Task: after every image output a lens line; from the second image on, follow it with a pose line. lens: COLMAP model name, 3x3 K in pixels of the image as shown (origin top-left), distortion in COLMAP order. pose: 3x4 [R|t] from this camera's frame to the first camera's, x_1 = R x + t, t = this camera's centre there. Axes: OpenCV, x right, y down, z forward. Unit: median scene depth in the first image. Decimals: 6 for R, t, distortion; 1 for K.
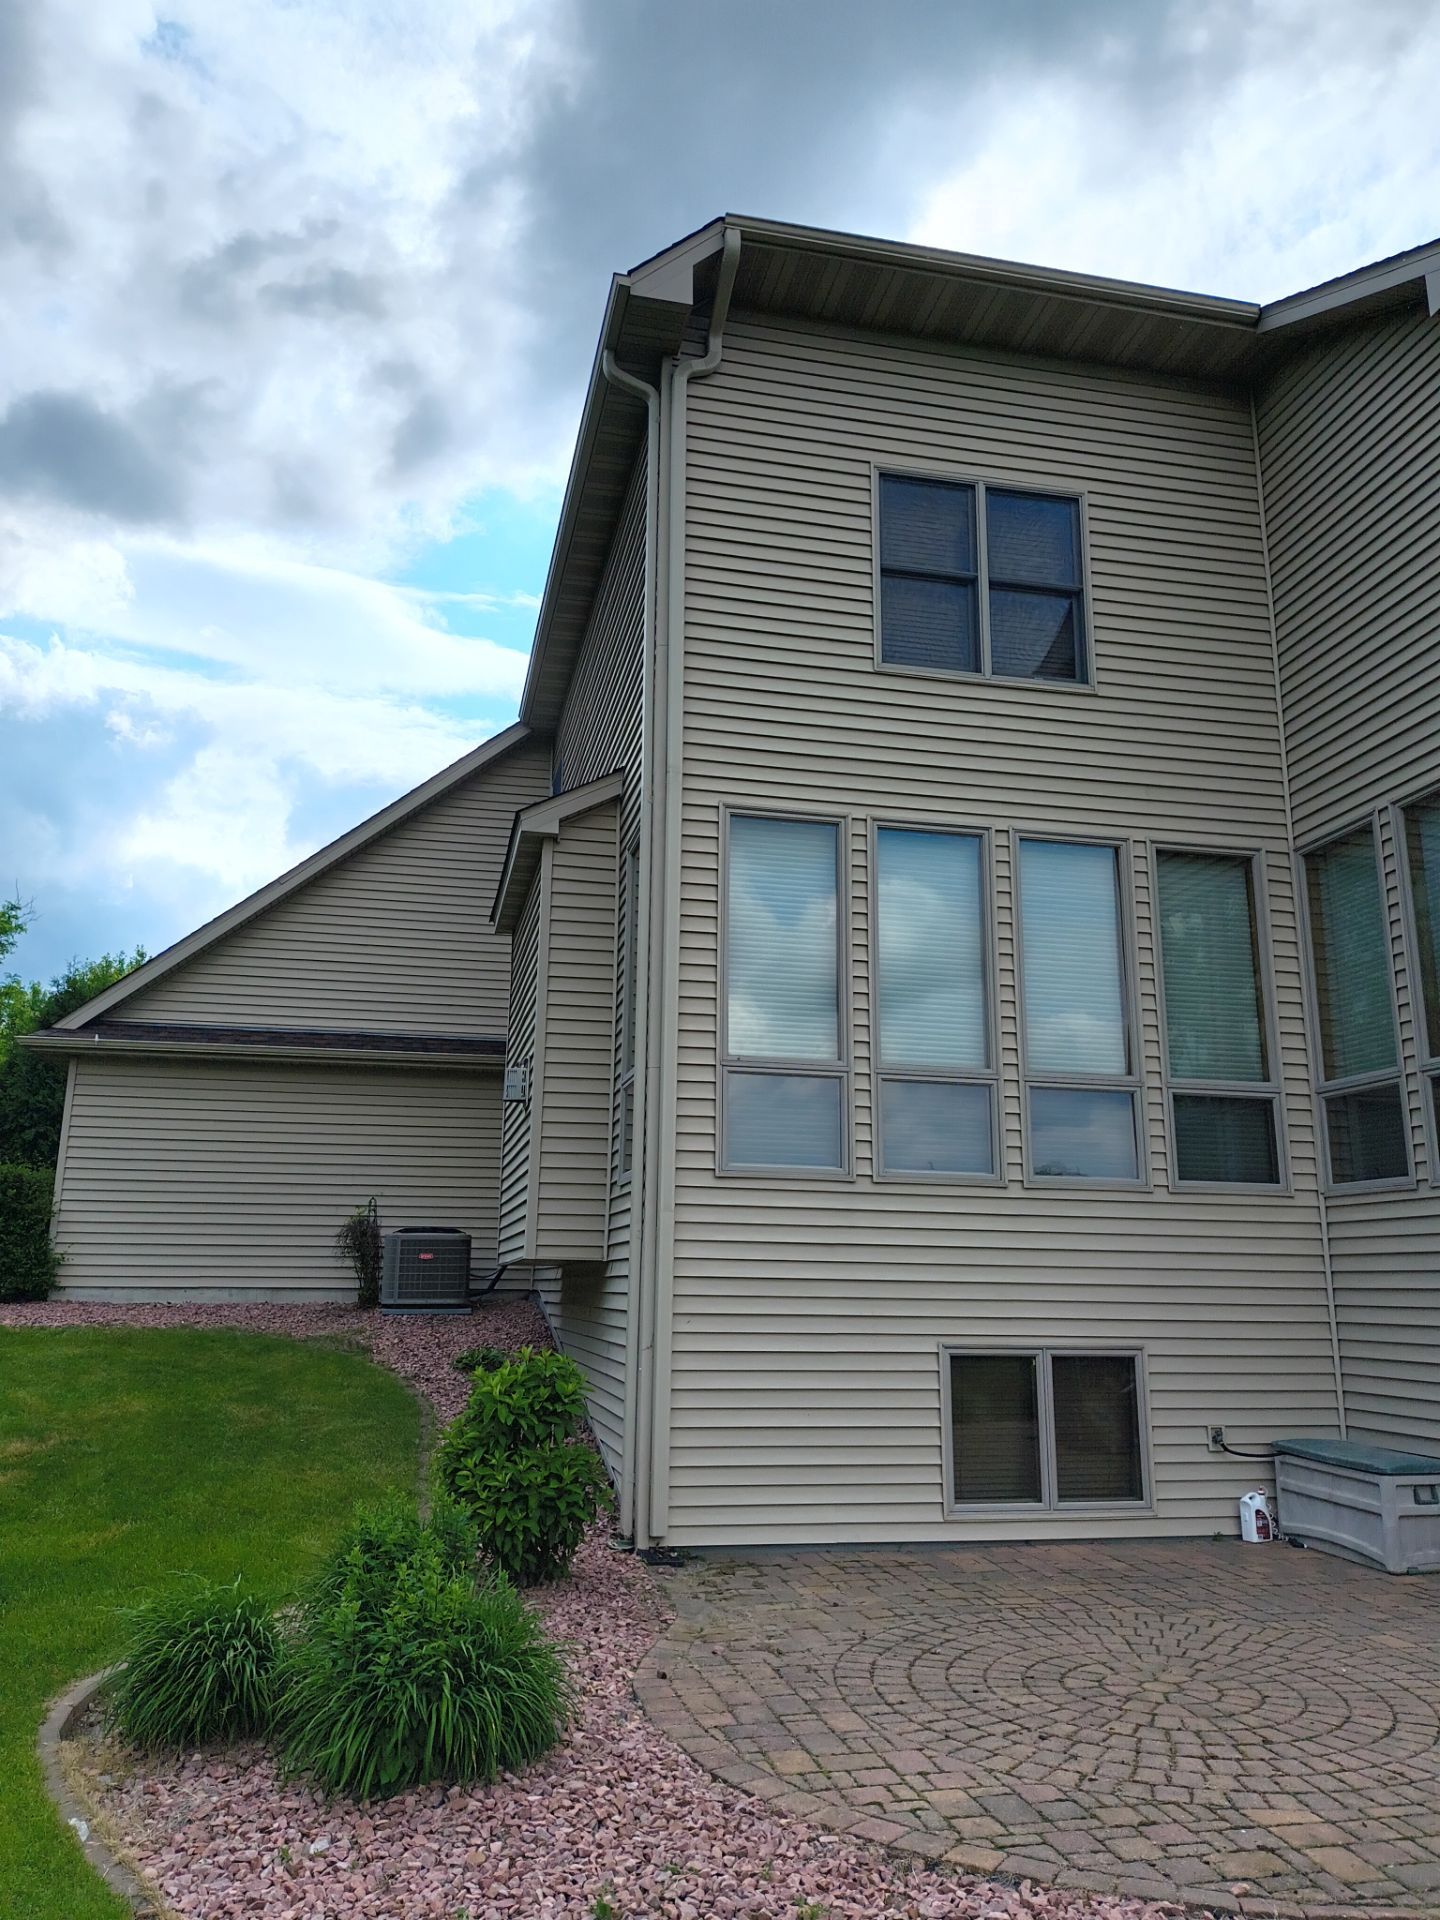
lens RADIAL K [[1404.5, 0, 708.6], [0, 1404.5, 948.2], [0, 0, 1]] dist [0.088338, -0.150942]
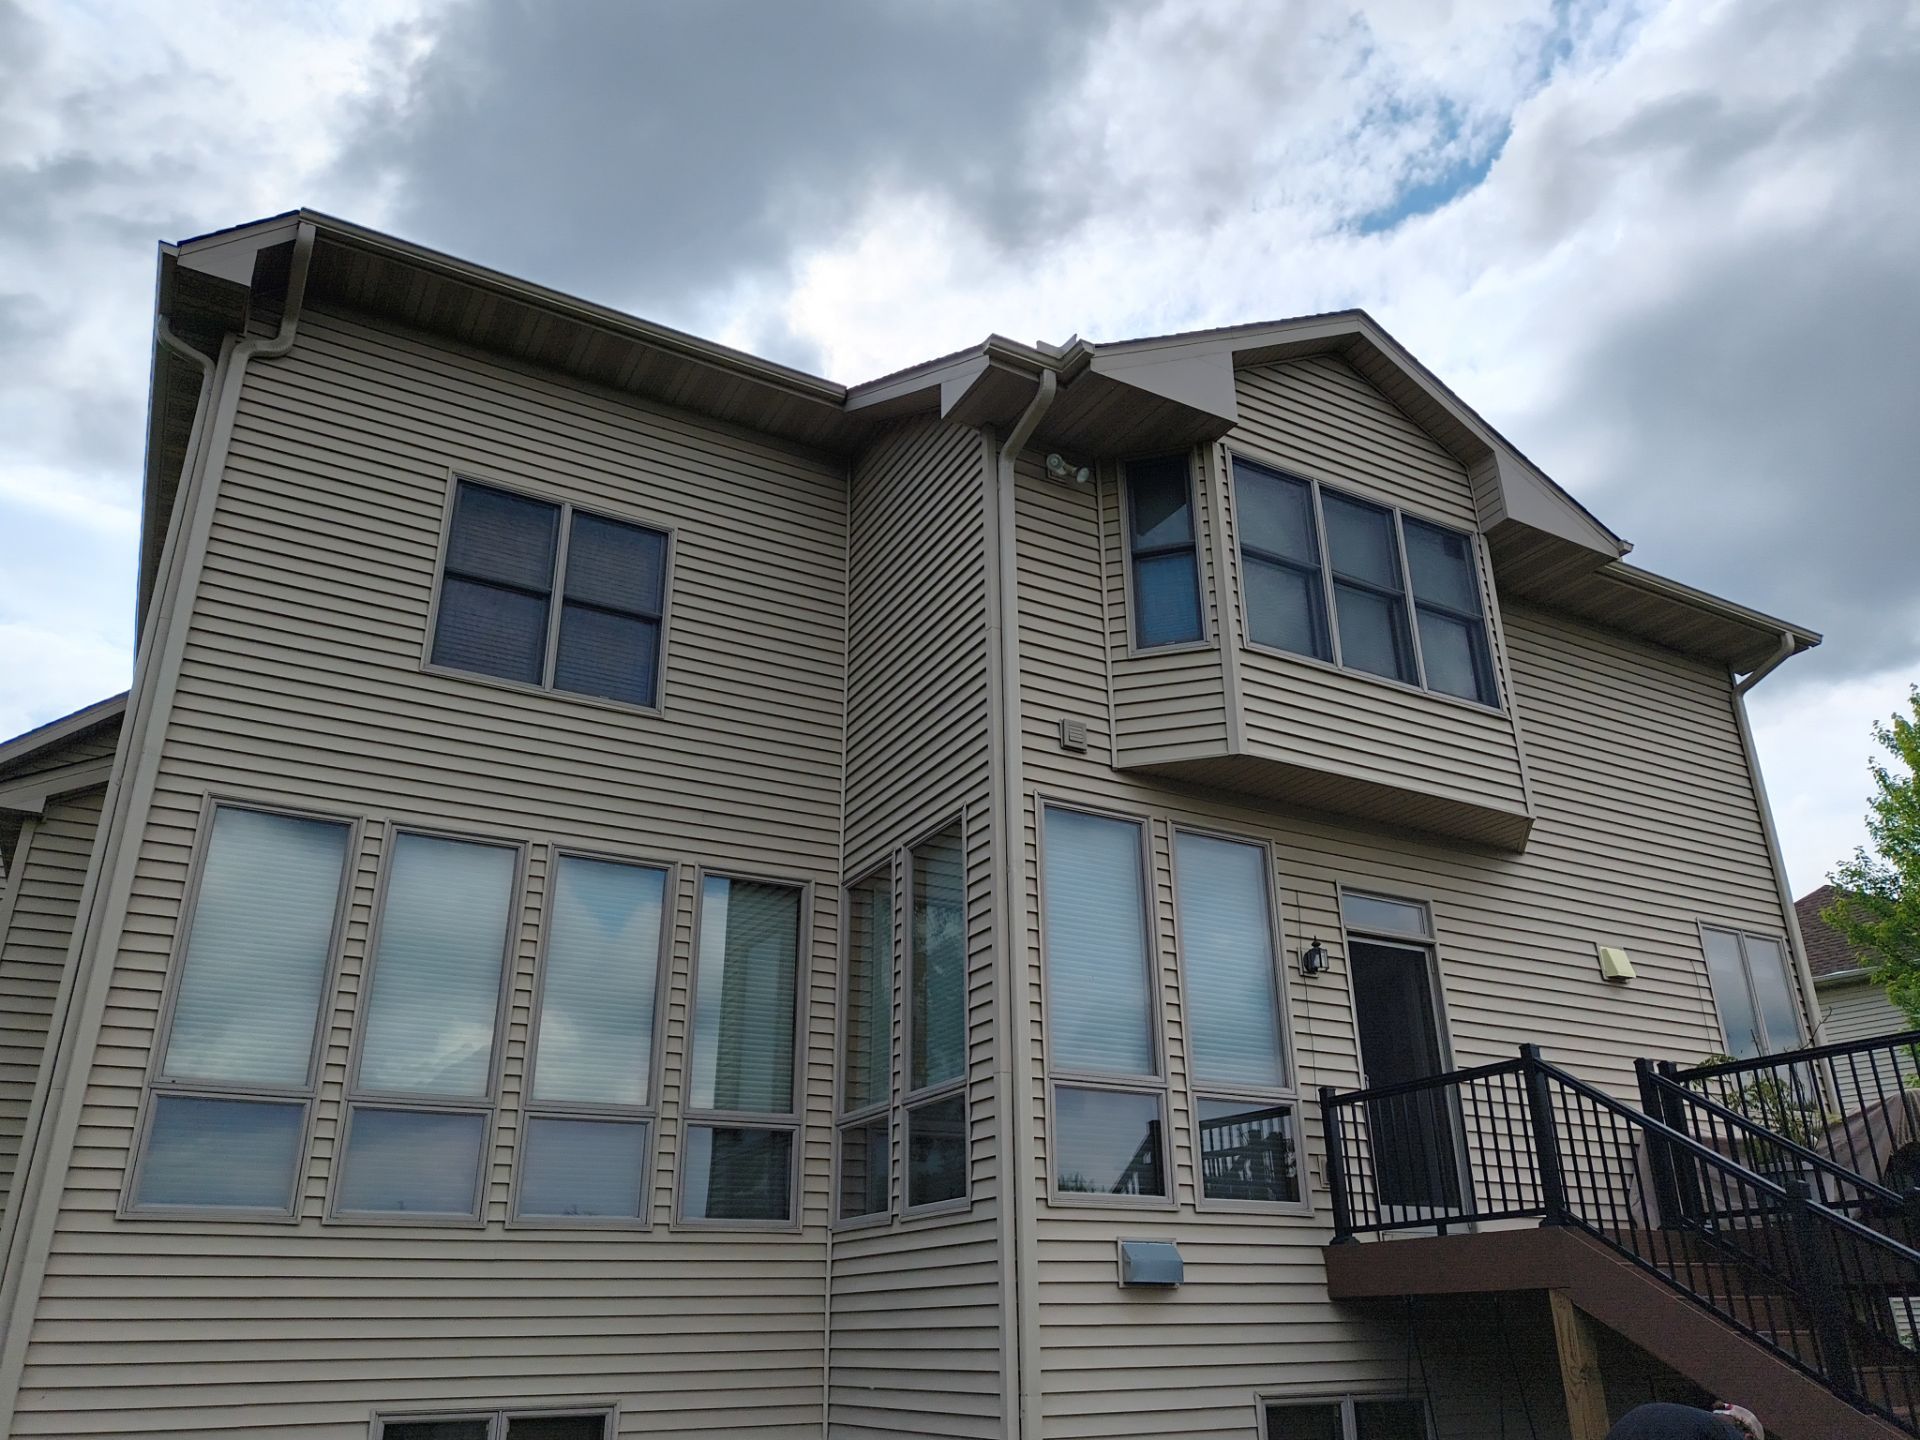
lens RADIAL K [[1404.5, 0, 965.9], [0, 1404.5, 732.8], [0, 0, 1]] dist [0.088338, -0.150942]
pose [[0.952657, 0.094782, 0.288897, 0.194979], [-0.046480, 0.984401, -0.169691, -0.007108], [-0.300474, 0.148229, 0.942202, -0.022648]]
